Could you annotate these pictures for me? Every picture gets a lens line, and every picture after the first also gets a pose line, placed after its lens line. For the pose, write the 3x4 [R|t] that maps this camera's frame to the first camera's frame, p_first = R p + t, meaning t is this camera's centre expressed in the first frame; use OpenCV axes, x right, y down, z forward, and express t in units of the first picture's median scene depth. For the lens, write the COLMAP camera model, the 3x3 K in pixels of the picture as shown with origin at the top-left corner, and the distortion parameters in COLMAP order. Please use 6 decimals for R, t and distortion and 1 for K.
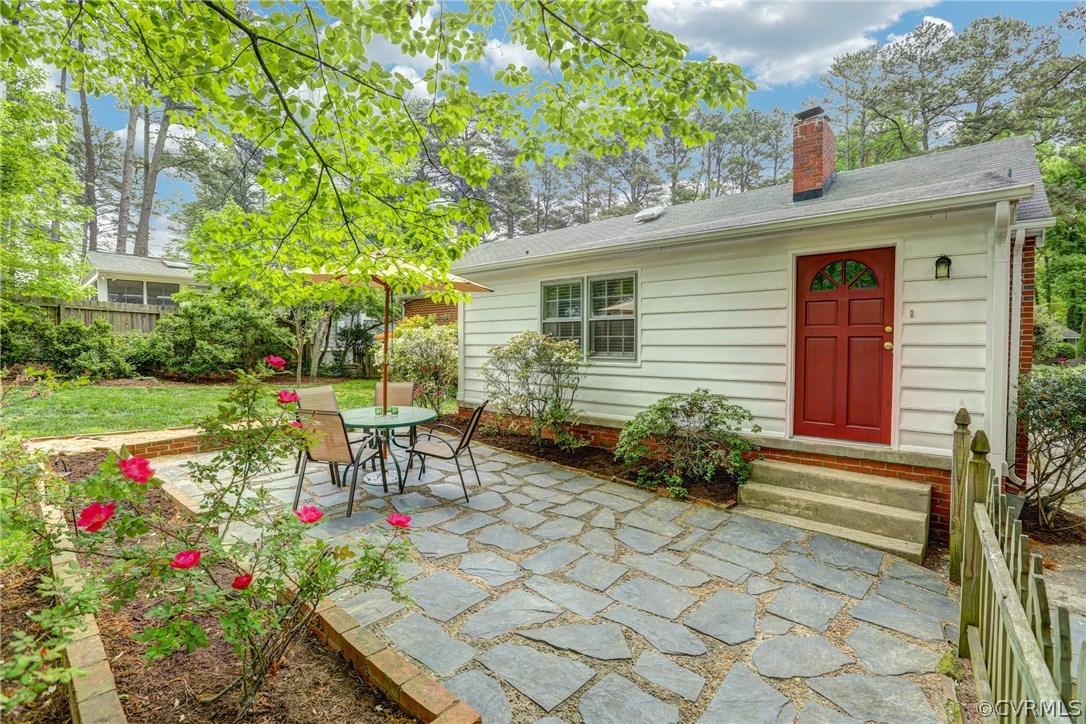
lens RADIAL K [[495.9, 0, 544.0], [0, 495.9, 358.5], [0, 0, 1]] dist [-0.057227, 0.021674]
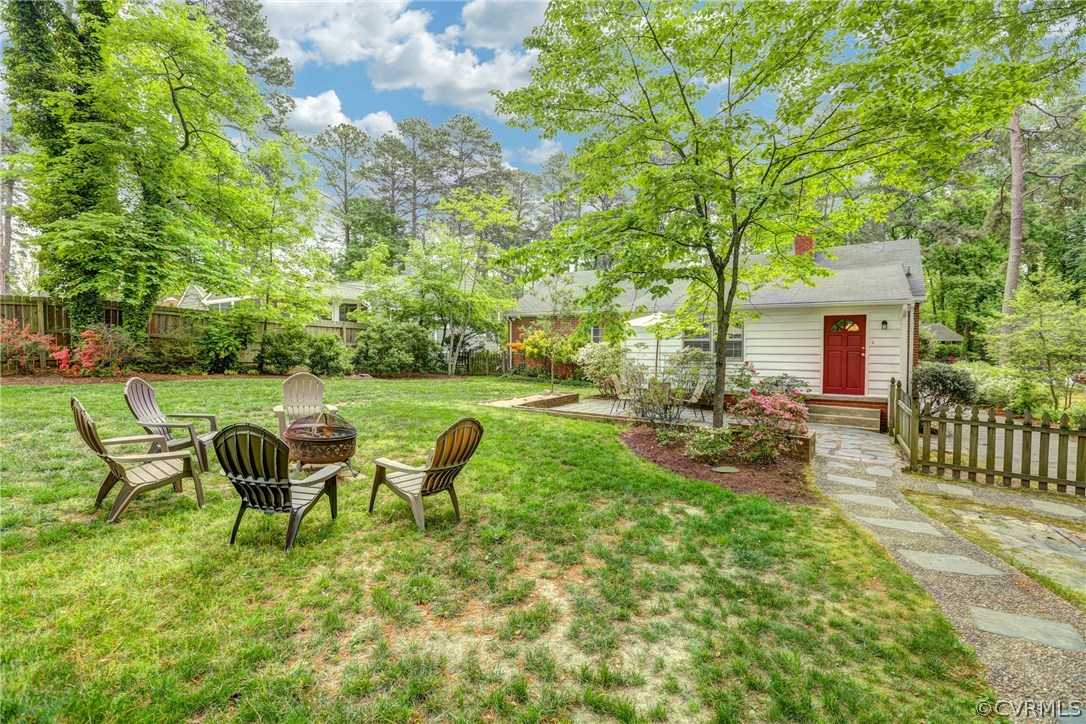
lens RADIAL K [[495.9, 0, 544.0], [0, 495.9, 358.5], [0, 0, 1]] dist [-0.057227, 0.021674]
pose [[0.993351, -0.006318, 0.114949, -1.074911], [0.006368, 0.999980, -0.000070, -0.016003], [-0.114946, 0.000801, 0.993371, -1.148670]]
